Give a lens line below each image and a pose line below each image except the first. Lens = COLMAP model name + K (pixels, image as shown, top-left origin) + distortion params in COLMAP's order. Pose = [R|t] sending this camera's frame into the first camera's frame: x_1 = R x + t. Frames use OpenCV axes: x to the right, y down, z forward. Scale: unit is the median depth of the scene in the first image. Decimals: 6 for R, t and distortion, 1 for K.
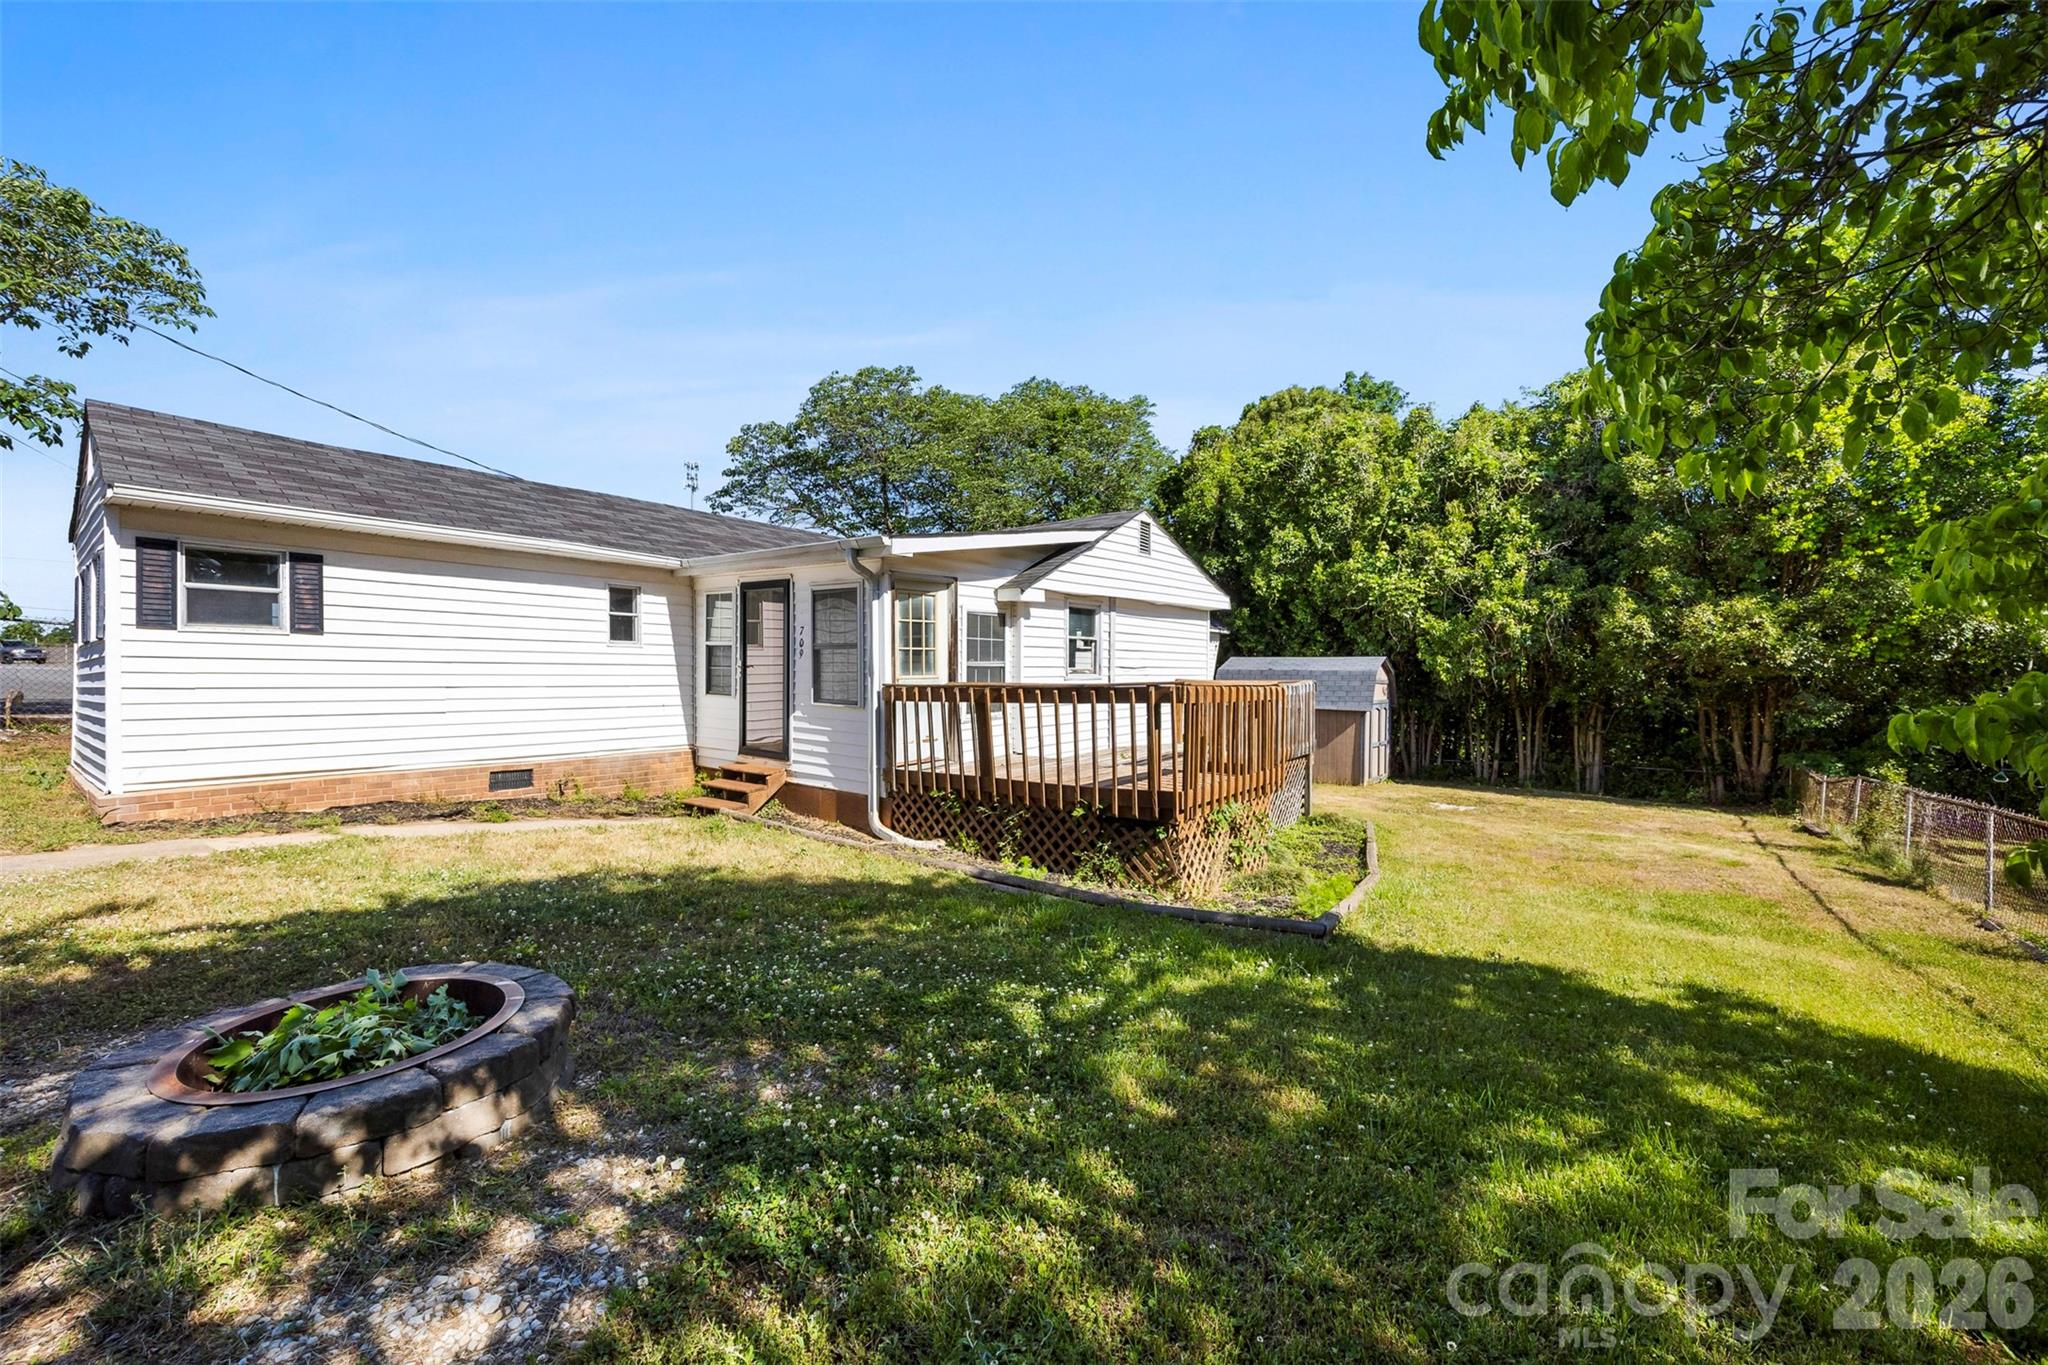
lens RADIAL K [[790.2, 0, 1029.3], [0, 790.2, 683.1], [0, 0, 1]] dist [0.000685, -0.000132]
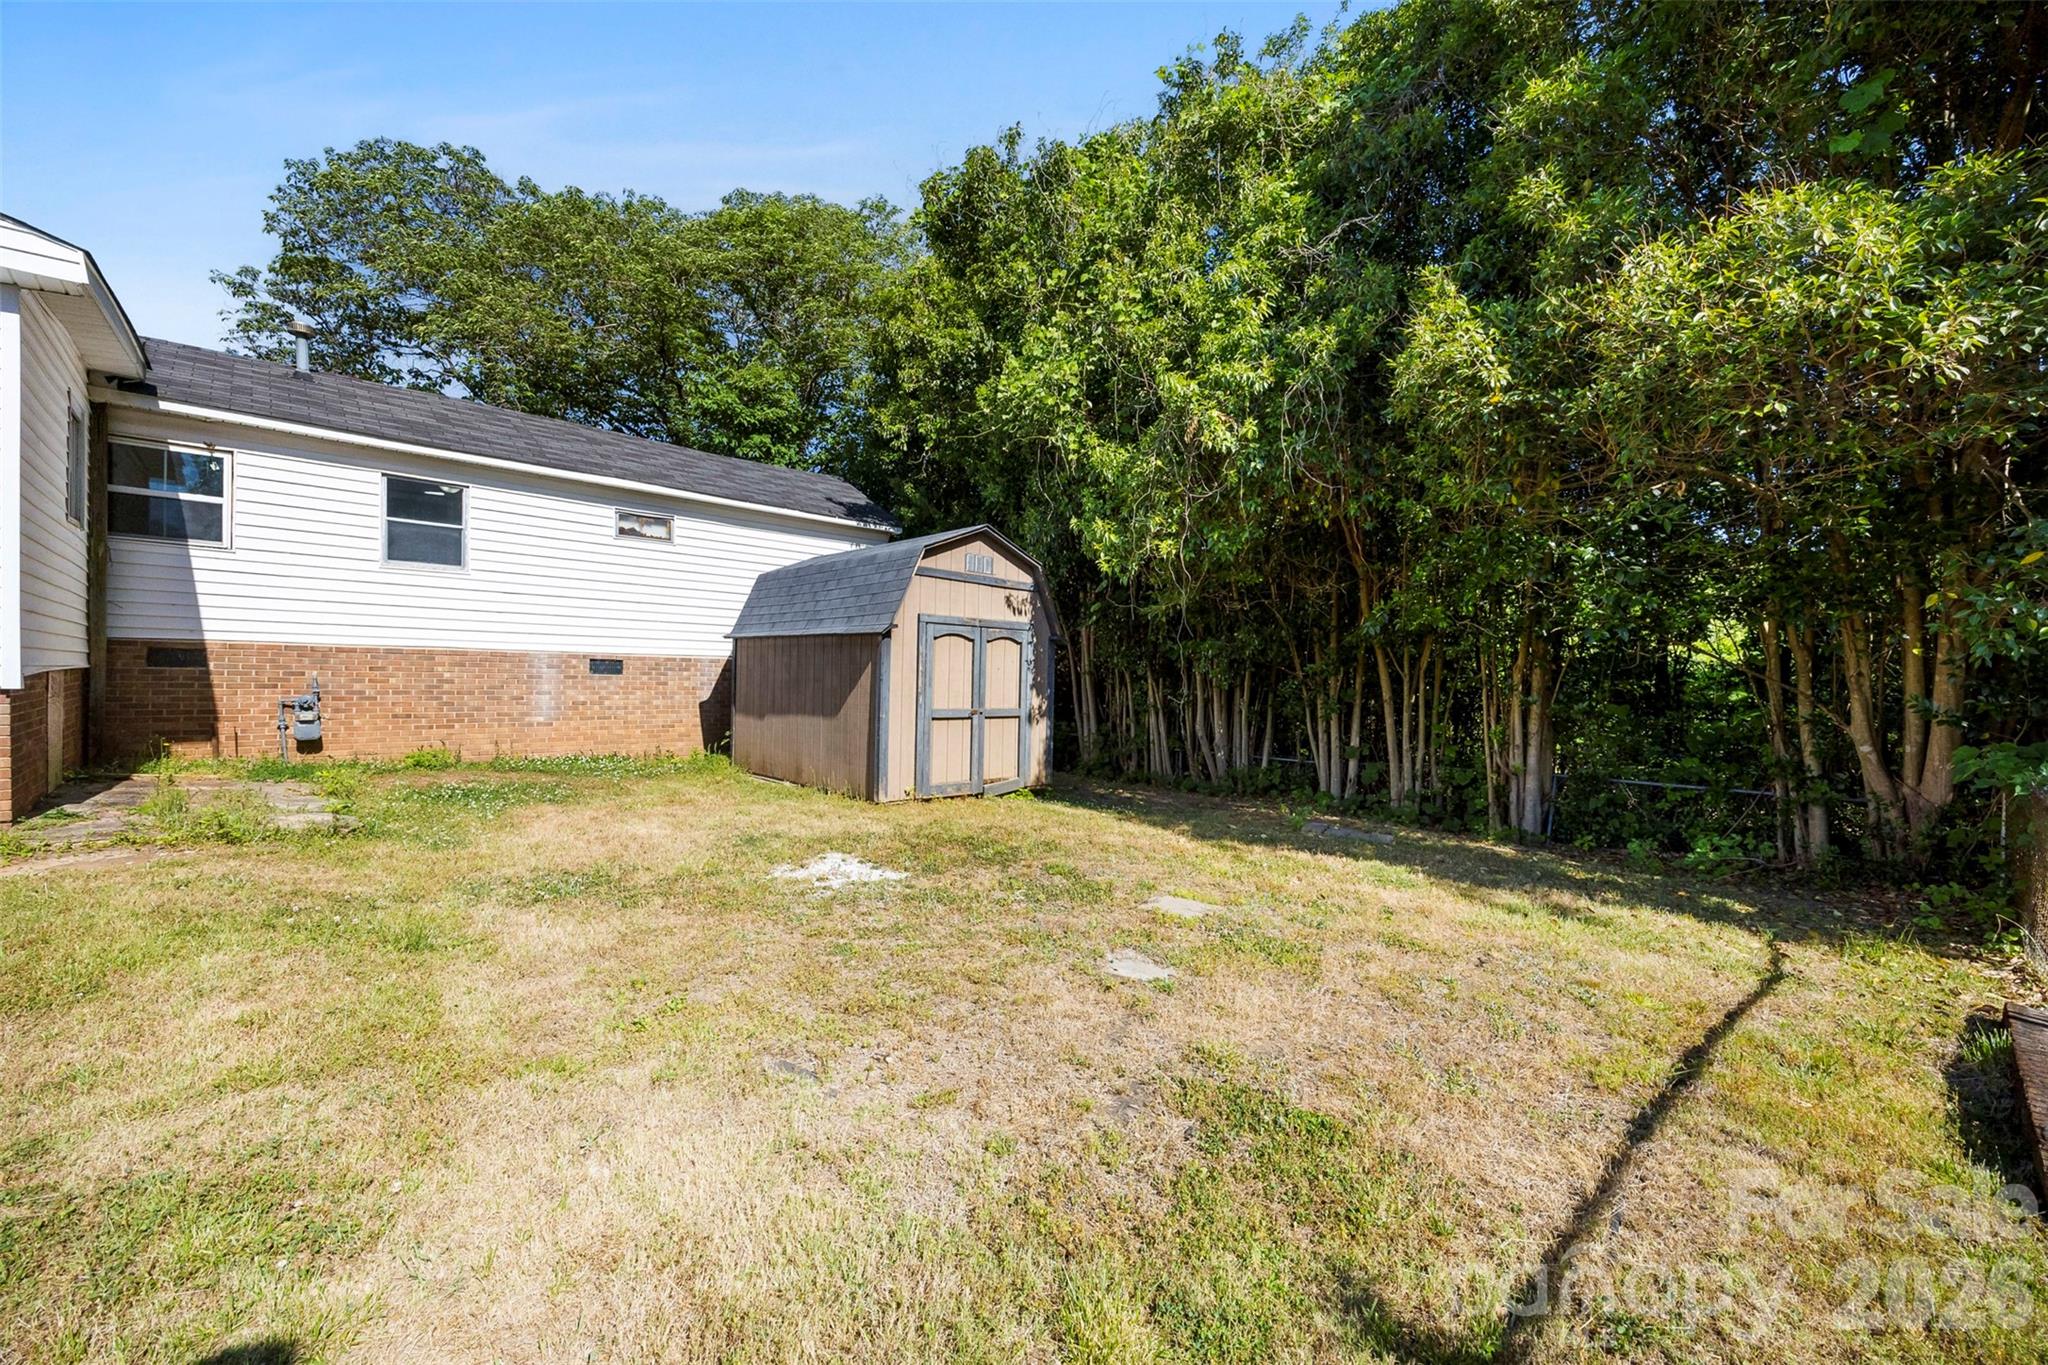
lens RADIAL K [[790.2, 0, 1029.3], [0, 790.2, 683.1], [0, 0, 1]] dist [0.000685, -0.000132]
pose [[0.987296, 0.008286, -0.158675, 0.566522], [-0.009501, 0.999931, -0.006900, 0.064153], [0.158607, 0.008320, 0.987307, 0.563178]]
